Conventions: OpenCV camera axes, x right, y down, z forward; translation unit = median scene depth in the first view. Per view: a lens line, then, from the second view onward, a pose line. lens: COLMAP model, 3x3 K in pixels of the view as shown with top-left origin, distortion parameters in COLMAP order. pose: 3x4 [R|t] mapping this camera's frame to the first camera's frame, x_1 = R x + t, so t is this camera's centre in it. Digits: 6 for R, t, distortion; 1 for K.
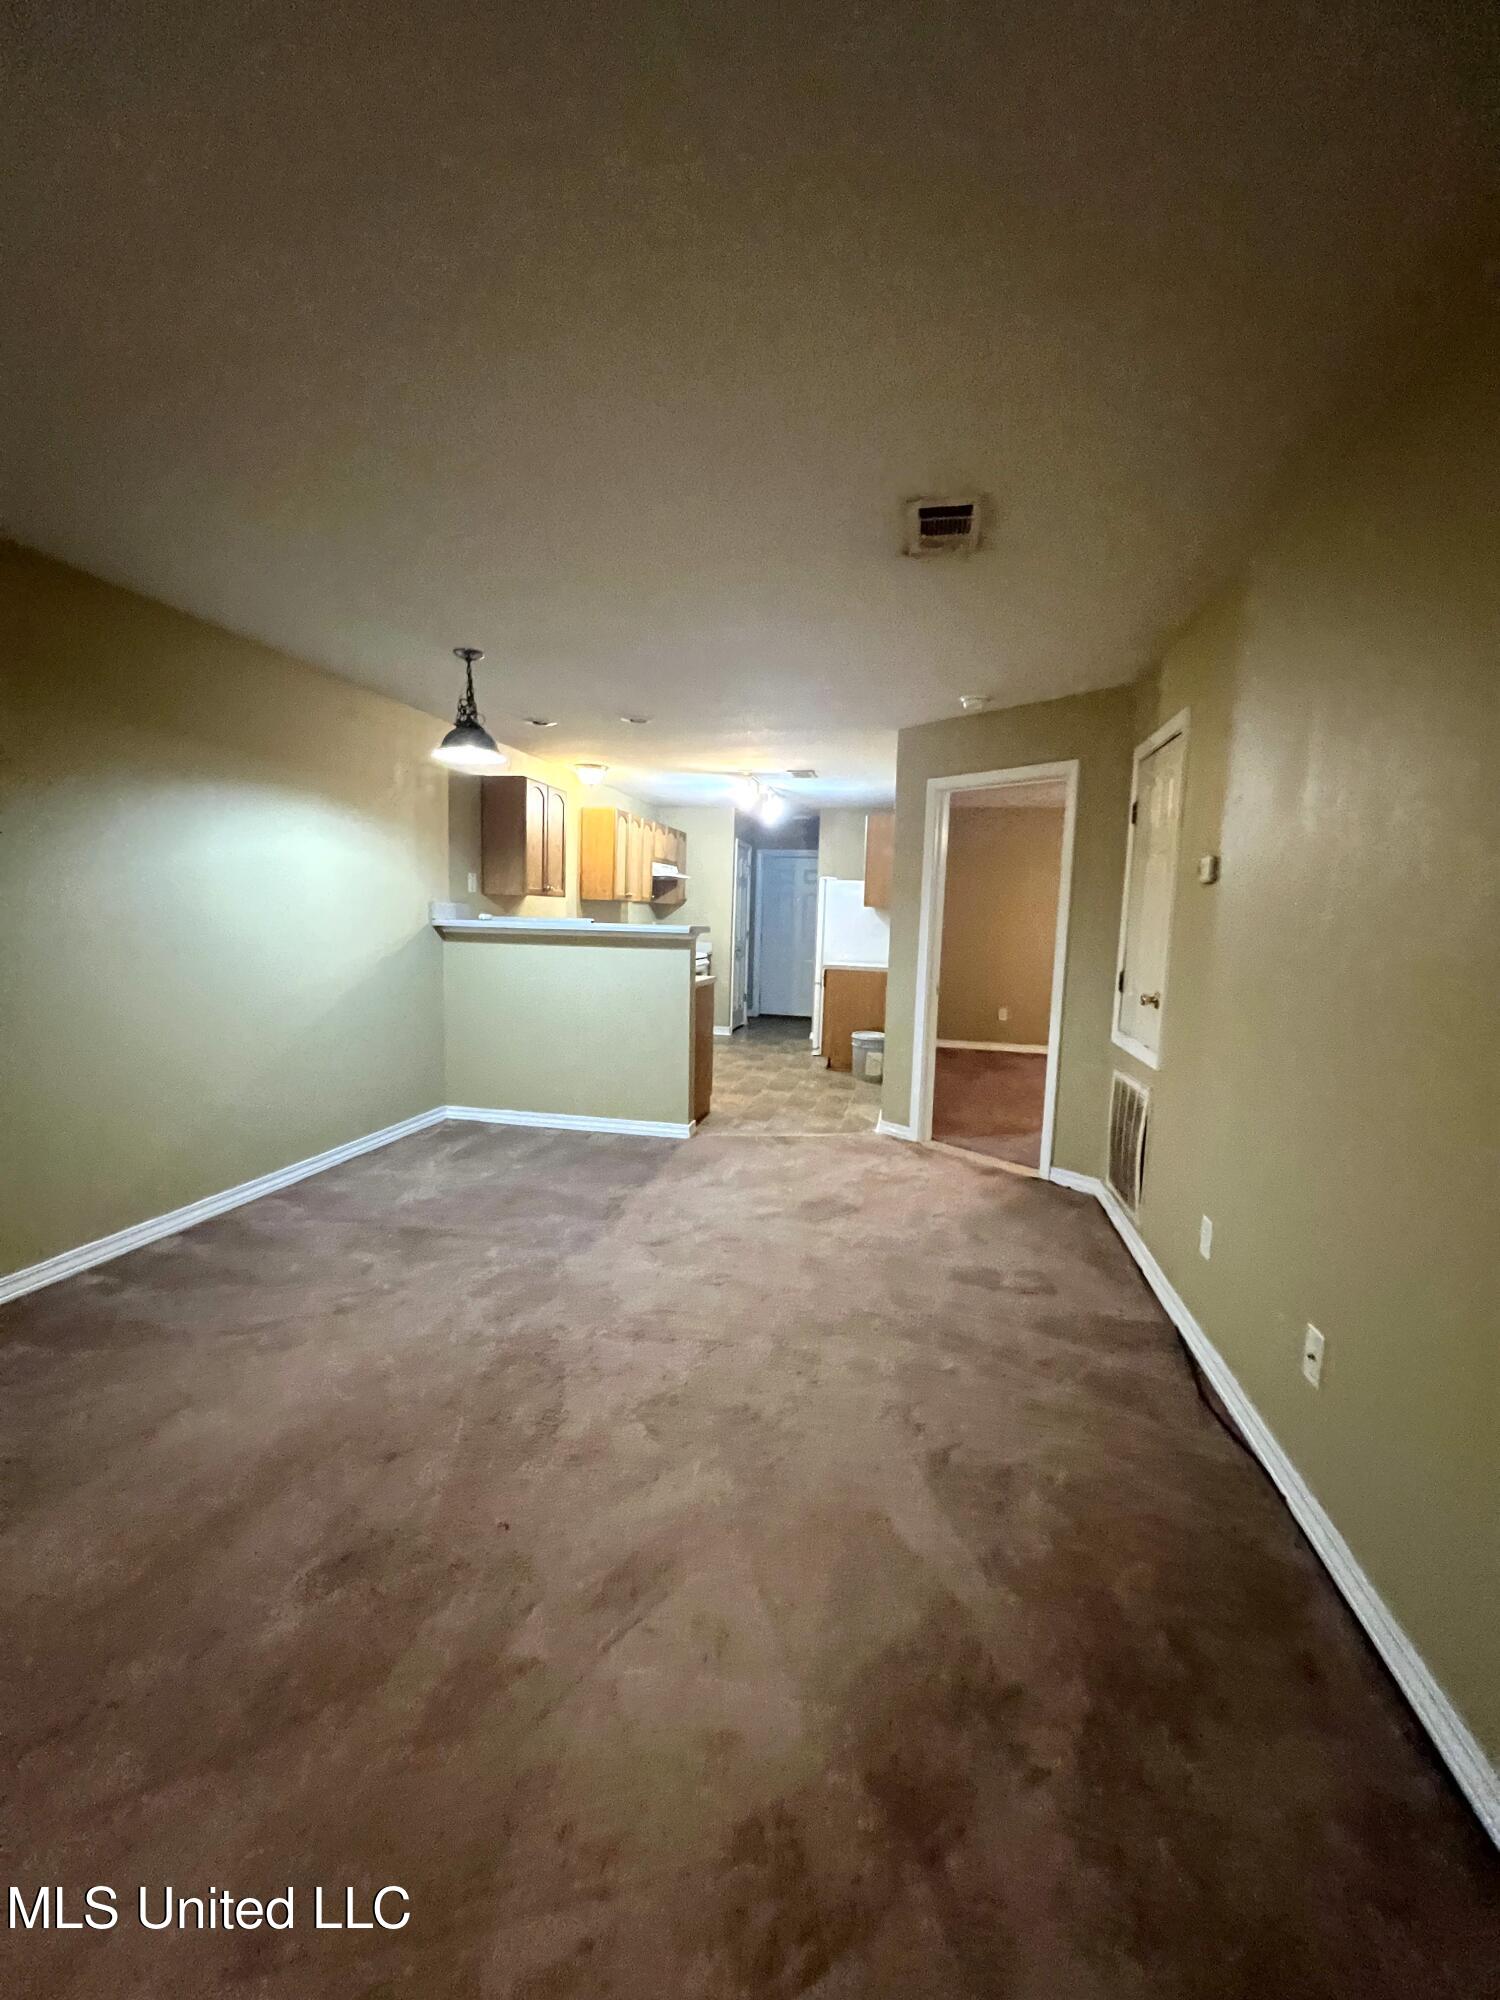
lens RADIAL K [[793.8, 0, 750.0], [0, 793.8, 1000.0], [0, 0, 1]] dist [-0.000363, -0.000014]
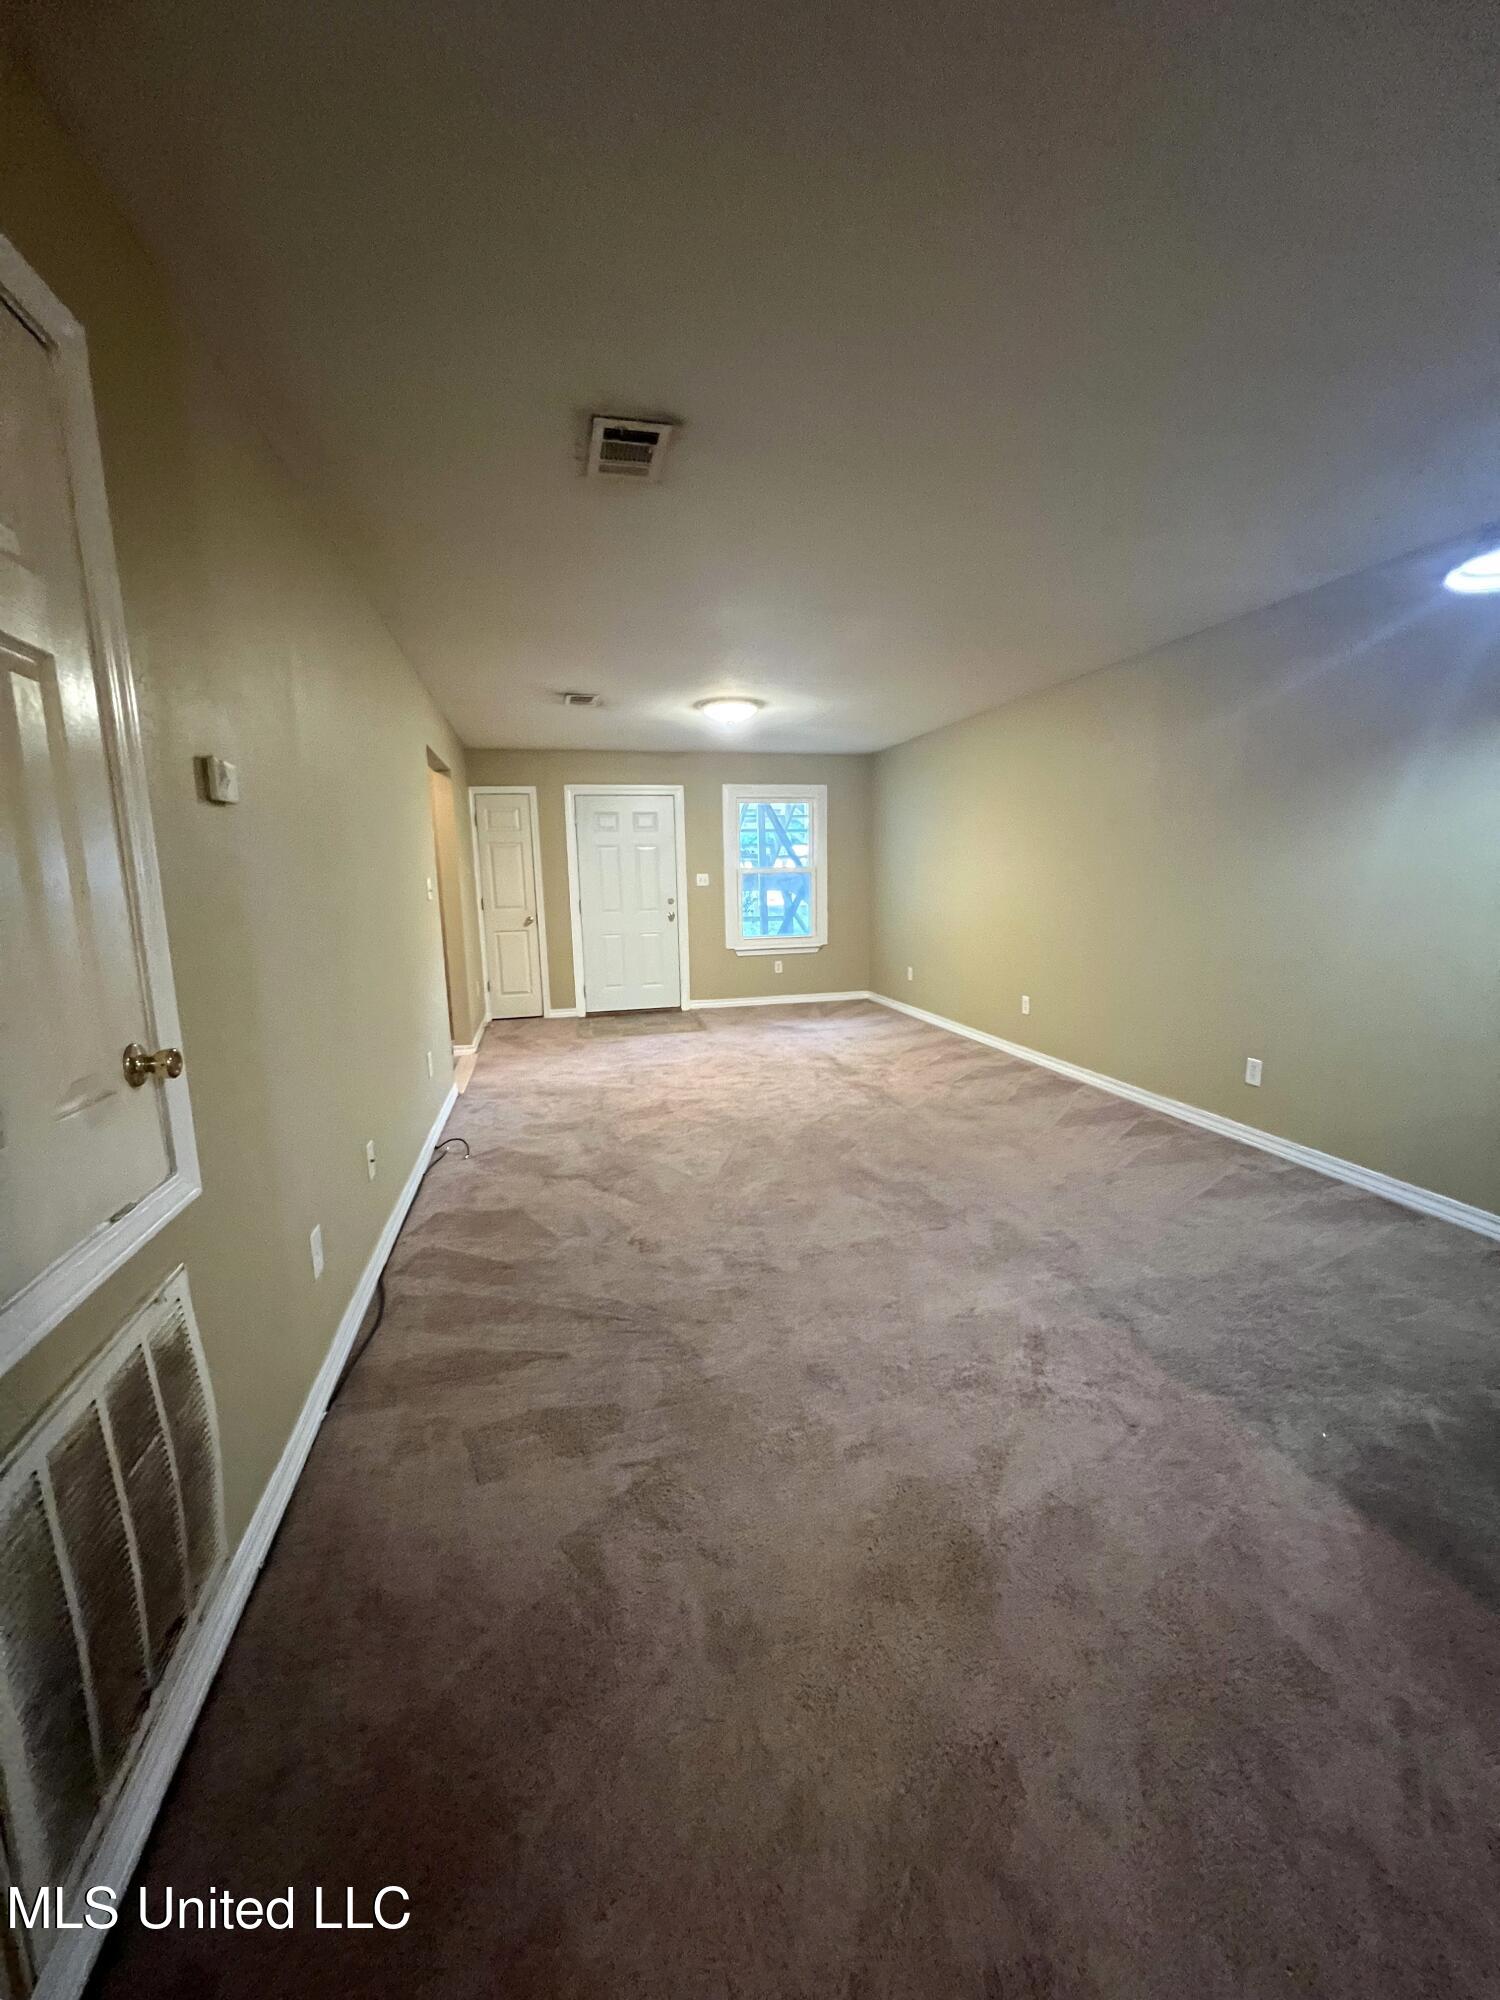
lens RADIAL K [[793.8, 0, 750.0], [0, 793.8, 1000.0], [0, 0, 1]] dist [-0.000363, -0.000014]
pose [[-0.893128, 0.062062, -0.445501, 0.377434], [-0.055789, 0.967504, 0.246626, -0.133433], [0.446329, 0.245122, -0.860642, 1.335007]]
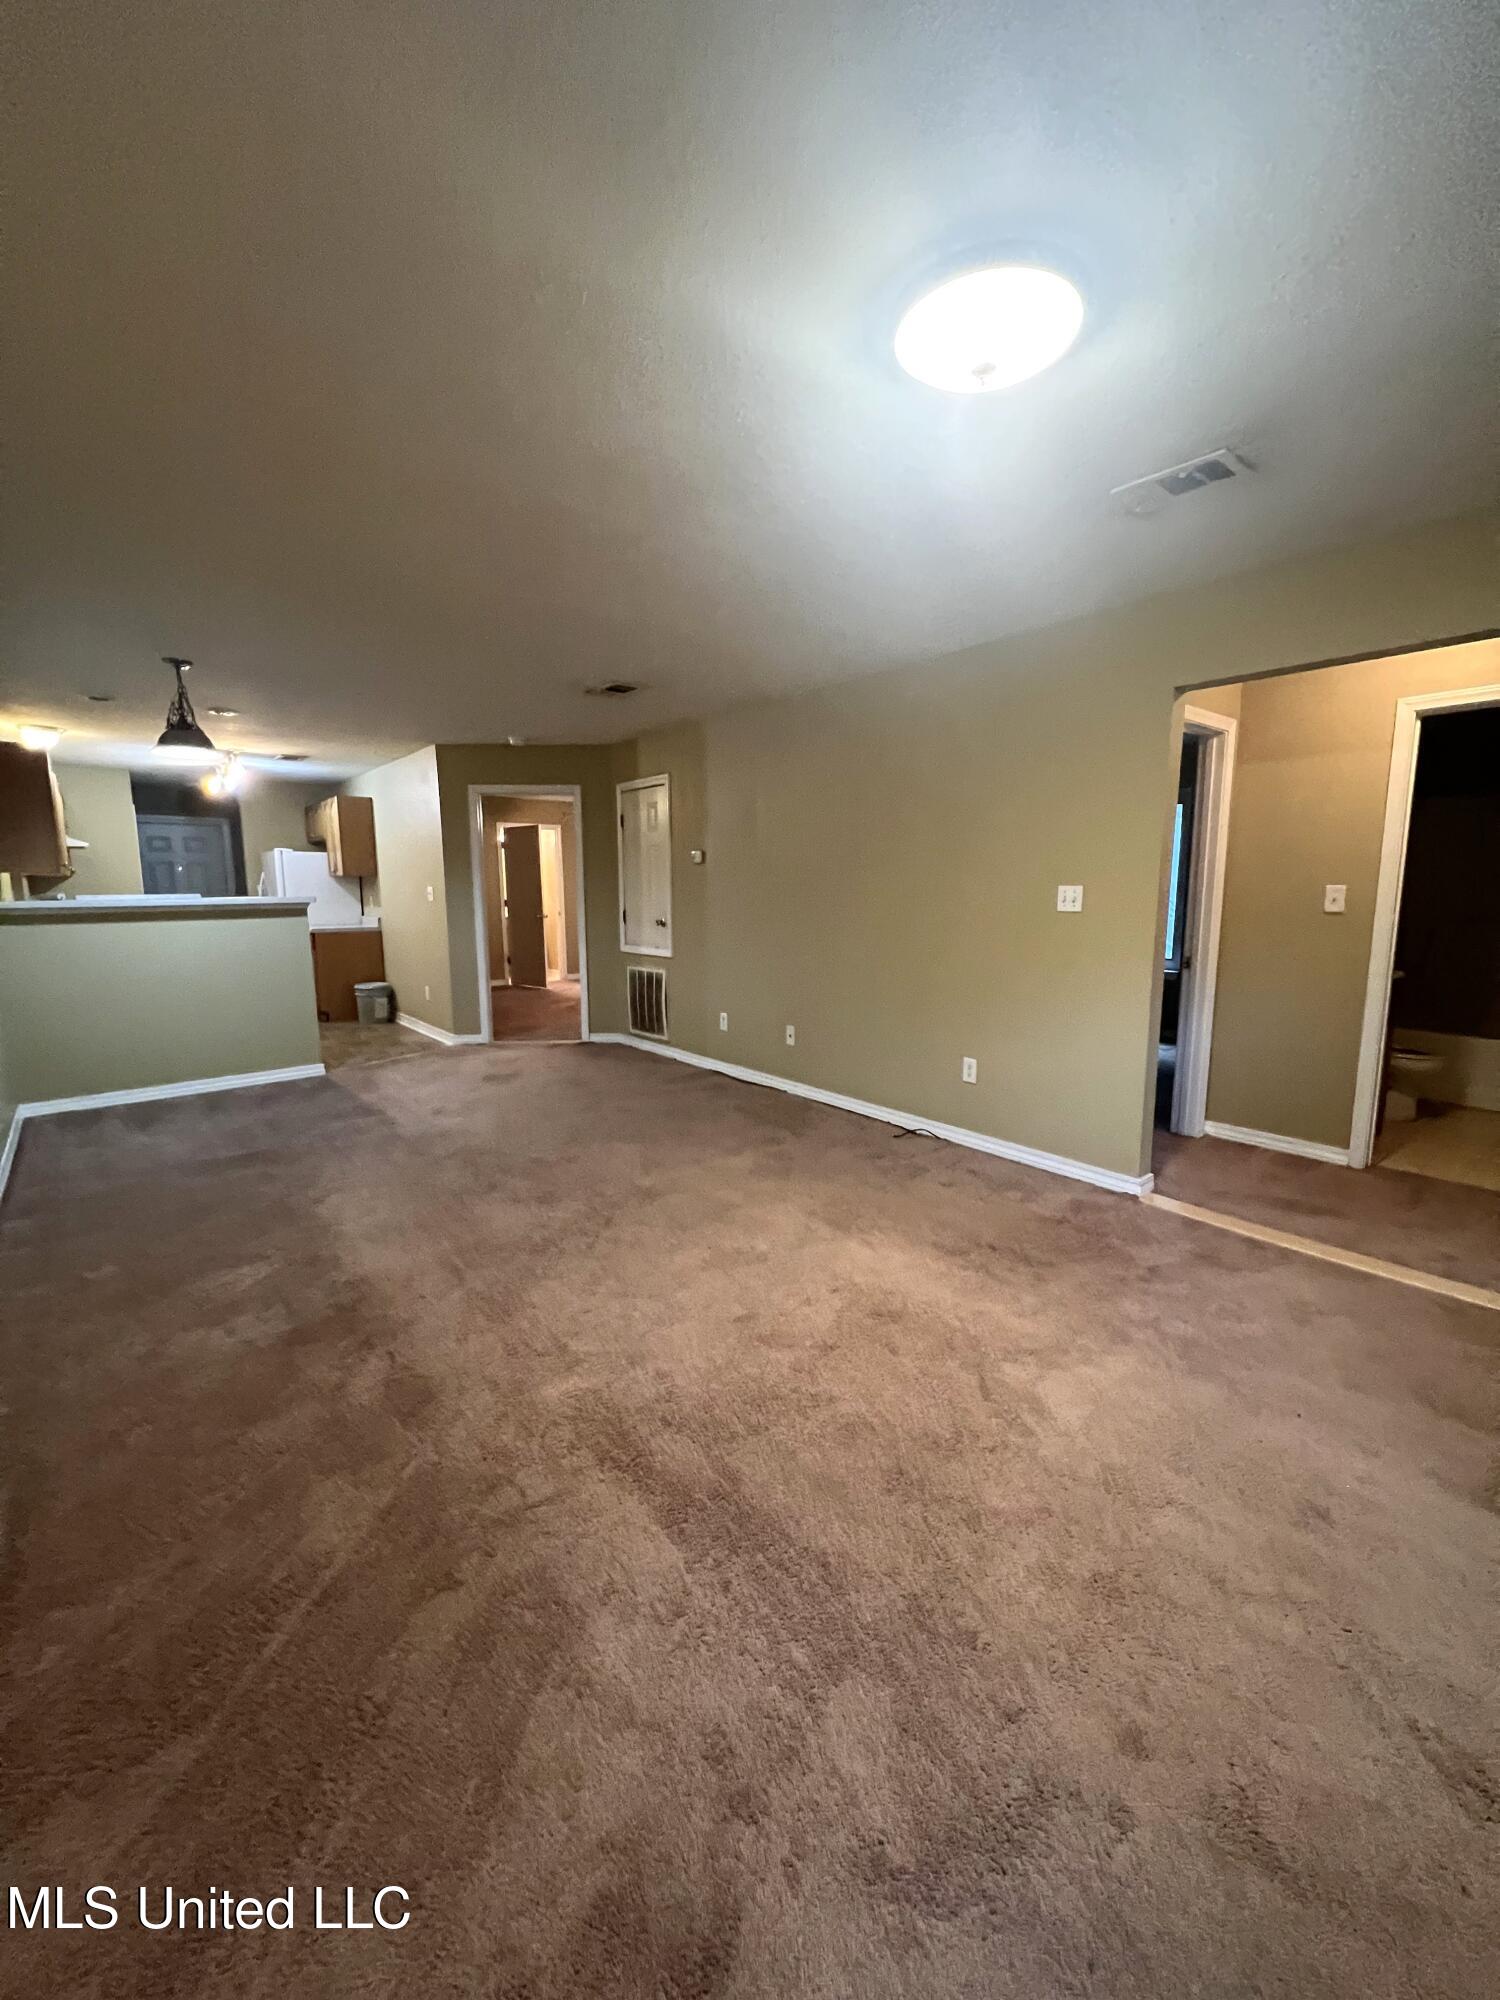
lens RADIAL K [[793.8, 0, 750.0], [0, 793.8, 1000.0], [0, 0, 1]] dist [-0.000363, -0.000014]
pose [[0.622324, -0.145621, 0.769095, -0.802898], [0.105871, 0.989173, 0.101624, 0.013329], [-0.775567, 0.018182, 0.631004, -0.350100]]
